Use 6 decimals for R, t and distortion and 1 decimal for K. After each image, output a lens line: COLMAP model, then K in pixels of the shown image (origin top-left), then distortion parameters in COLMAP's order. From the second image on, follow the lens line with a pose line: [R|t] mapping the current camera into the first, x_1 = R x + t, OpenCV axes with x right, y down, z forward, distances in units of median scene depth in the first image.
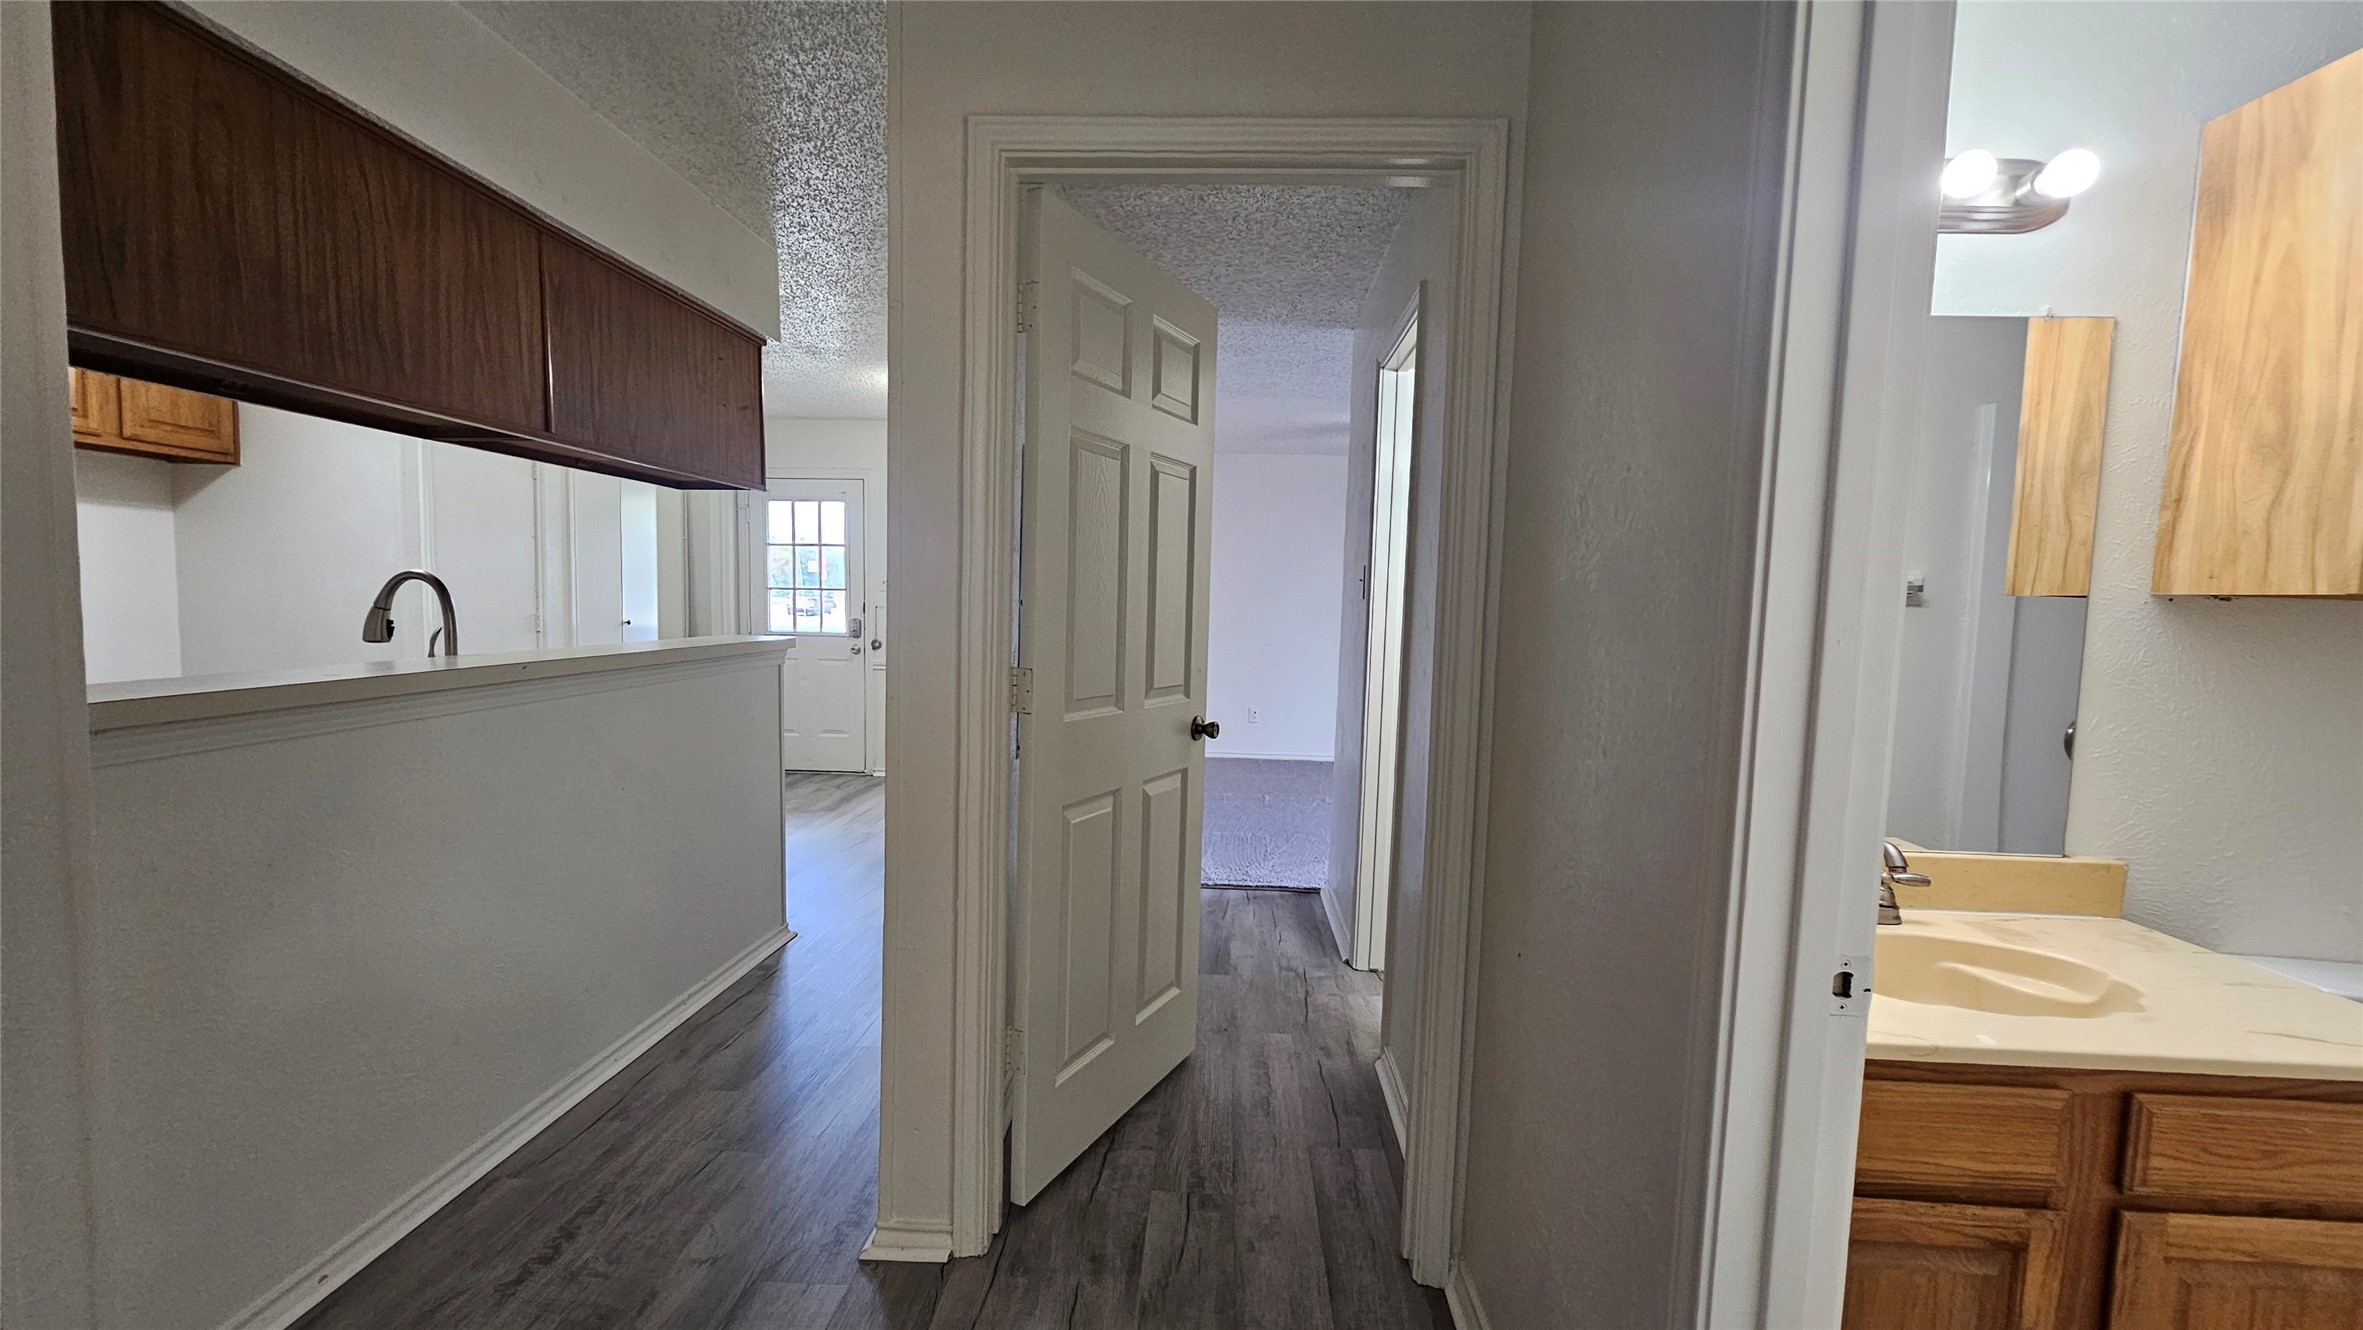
lens RADIAL K [[952.9, 0, 1173.1], [0, 952.9, 675.0], [0, 0, 1]] dist [0.000036, -0.001636]
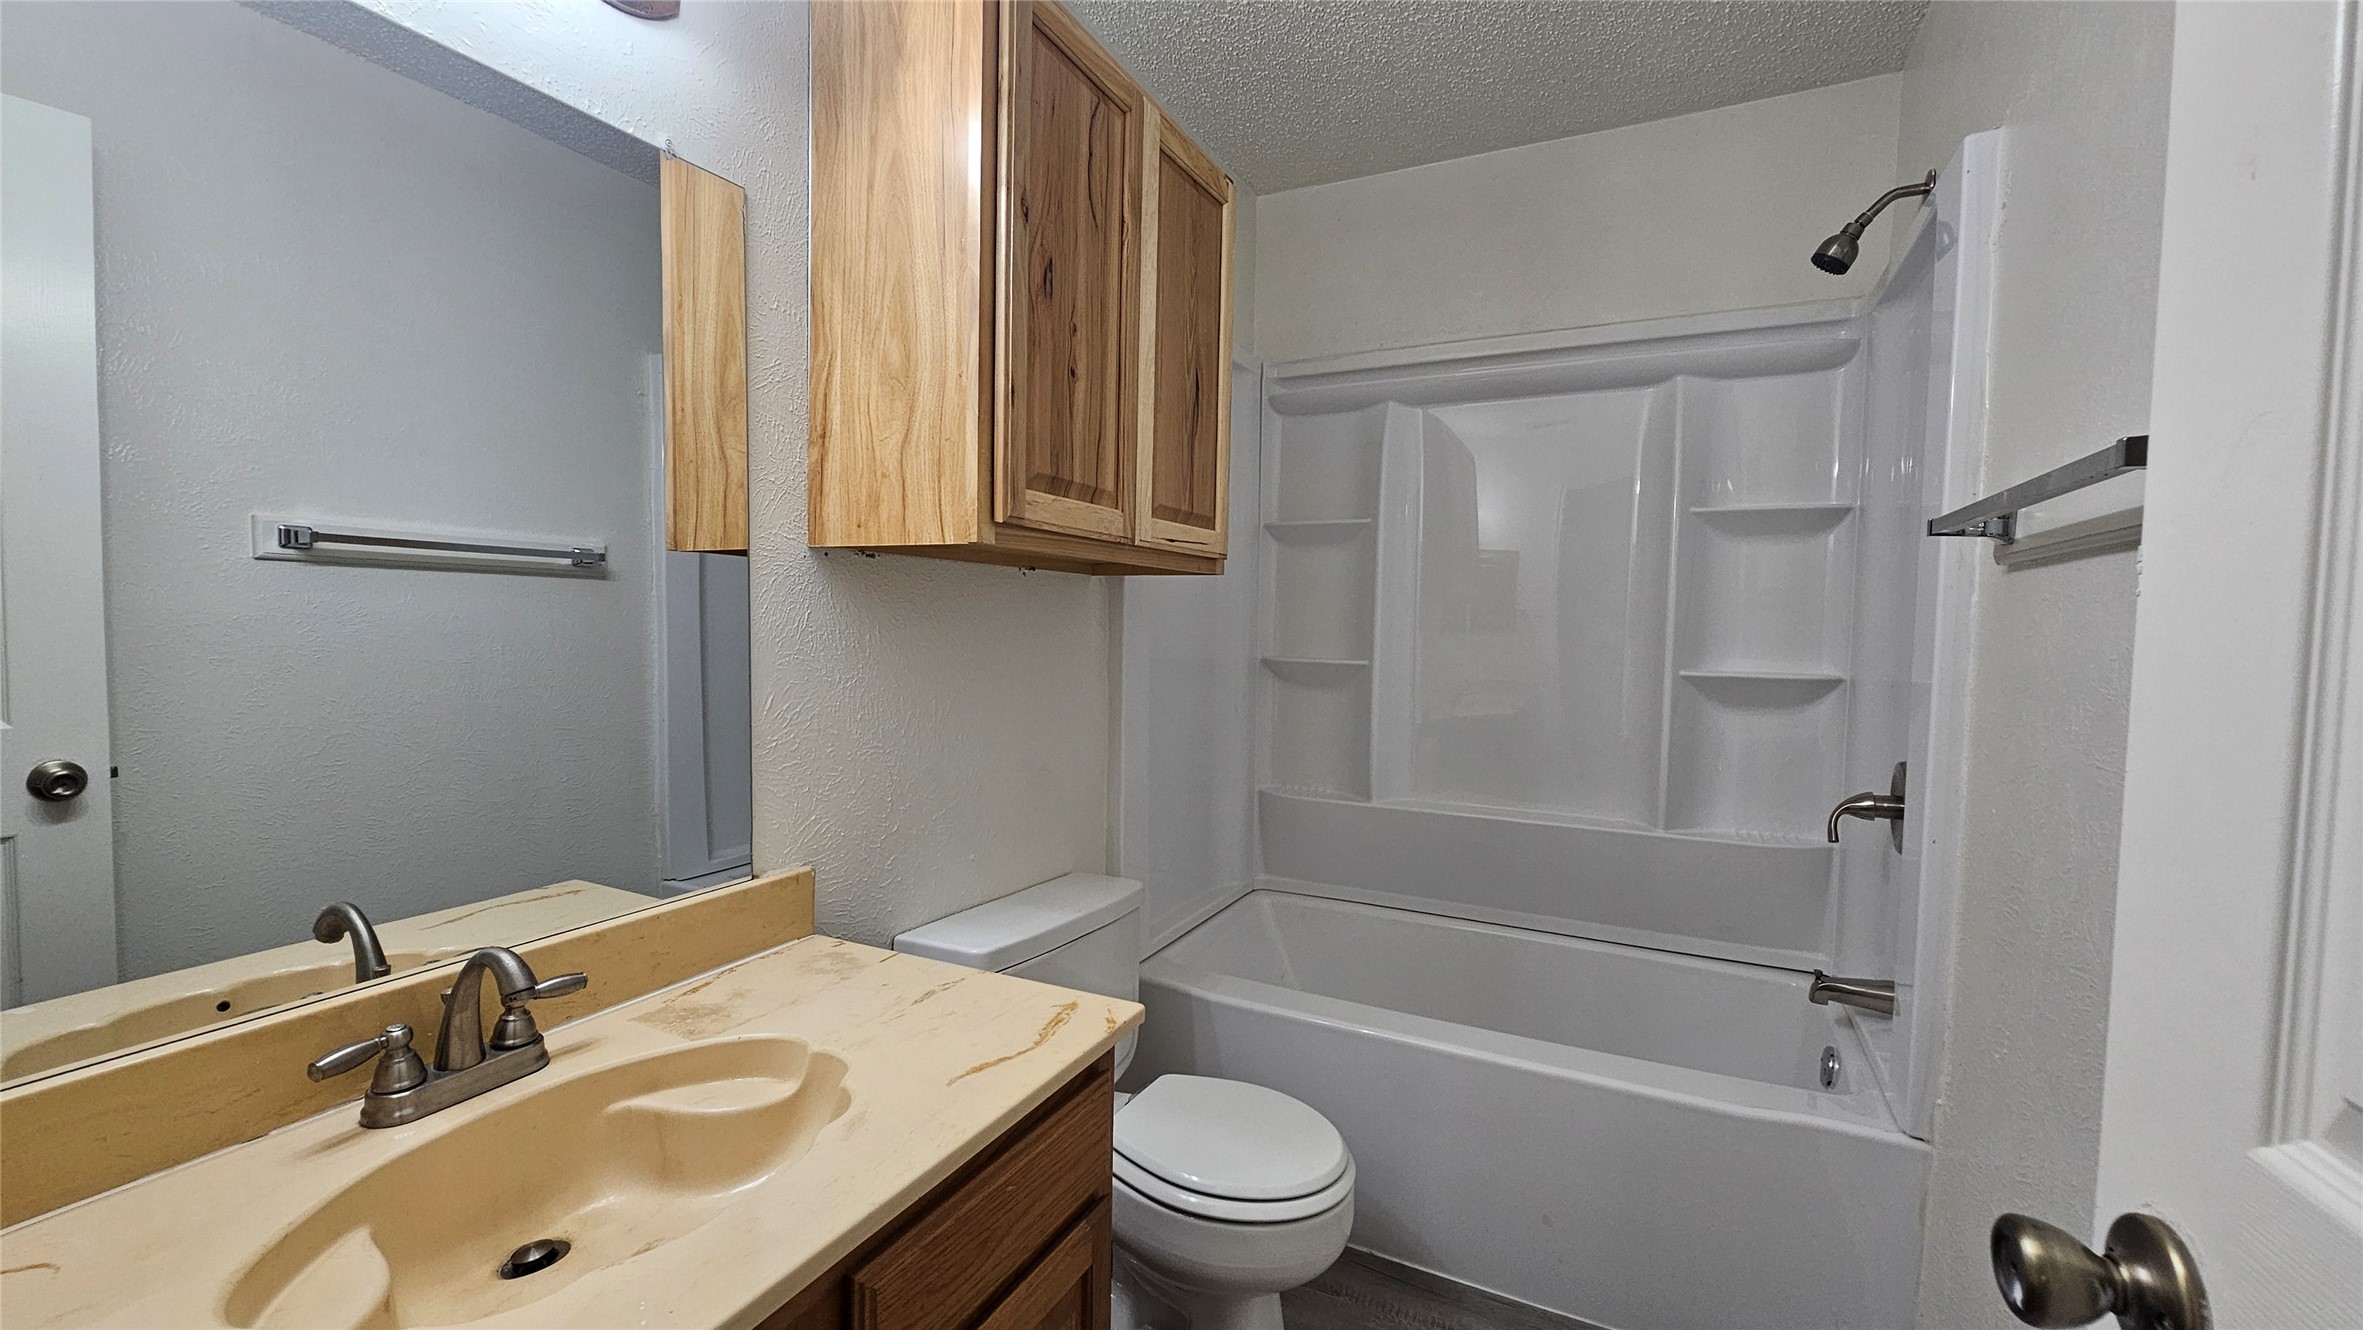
lens RADIAL K [[952.9, 0, 1177.4], [0, 952.9, 666.0], [0, 0, 1]] dist [0.000036, -0.001636]
pose [[0.393771, -0.065781, 0.916852, 0.394970], [0.066661, 0.996853, 0.042892, 0.006013], [-0.916788, 0.044229, 0.396917, 0.388562]]
